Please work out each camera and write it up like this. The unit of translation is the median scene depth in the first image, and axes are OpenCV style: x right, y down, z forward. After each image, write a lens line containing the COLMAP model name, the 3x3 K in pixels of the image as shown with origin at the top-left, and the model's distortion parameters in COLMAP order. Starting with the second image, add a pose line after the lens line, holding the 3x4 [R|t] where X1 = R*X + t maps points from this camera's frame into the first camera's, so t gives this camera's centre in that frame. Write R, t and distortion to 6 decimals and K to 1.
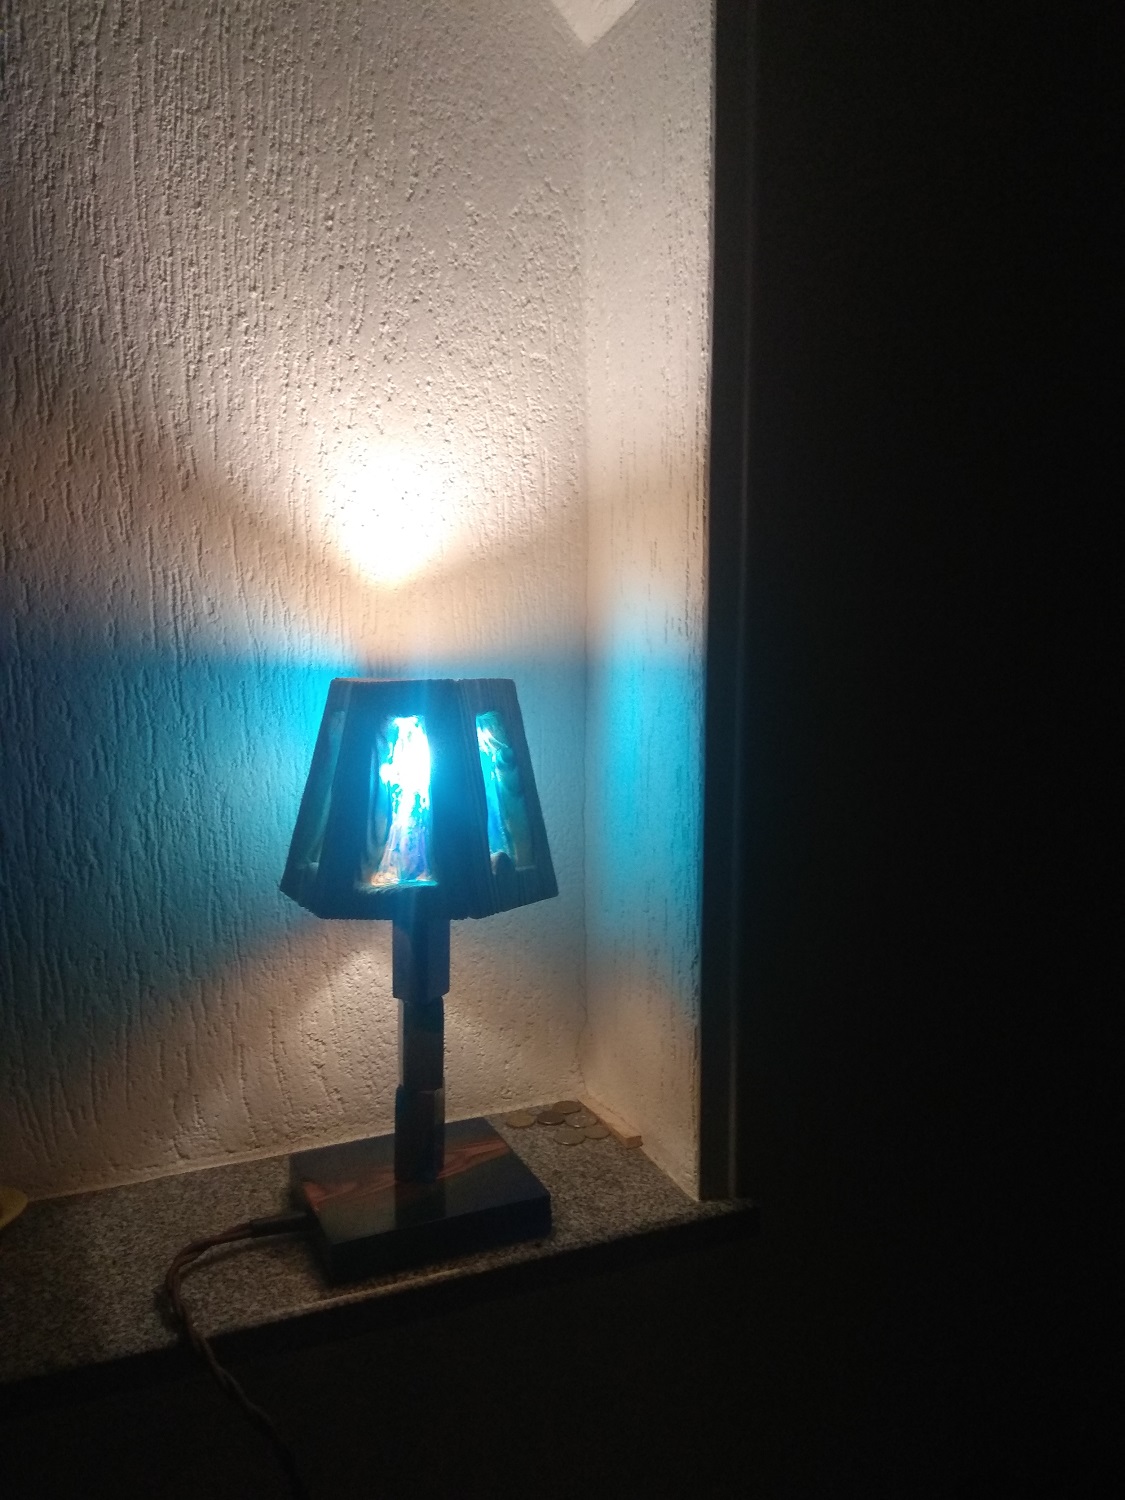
lens RADIAL K [[1199.6, 0, 567.3], [0, 1199.6, 751.0], [0, 0, 1]] dist [0.051612, -0.099400]
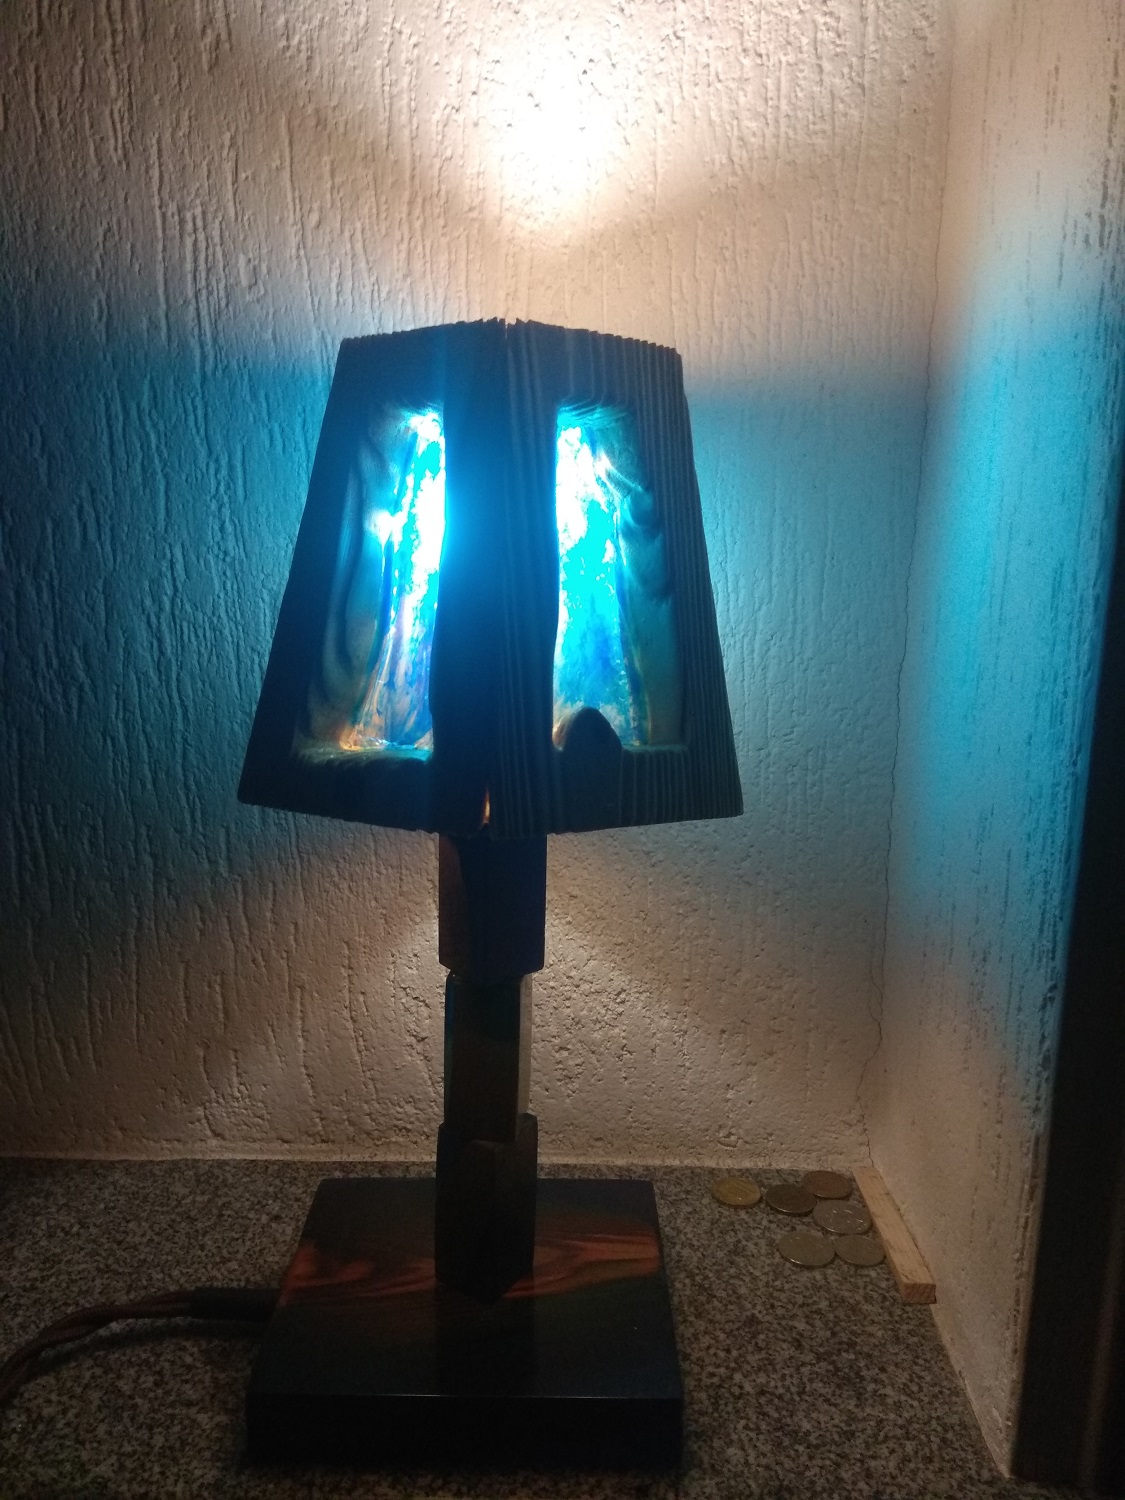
lens RADIAL K [[1199.6, 0, 549.2], [0, 1199.6, 745.4], [0, 0, 1]] dist [0.051612, -0.099400]
pose [[0.913069, 0.096274, -0.396279, 0.101560], [-0.067962, 0.994068, 0.084911, 0.053049], [0.402103, -0.050597, 0.914195, 0.494051]]
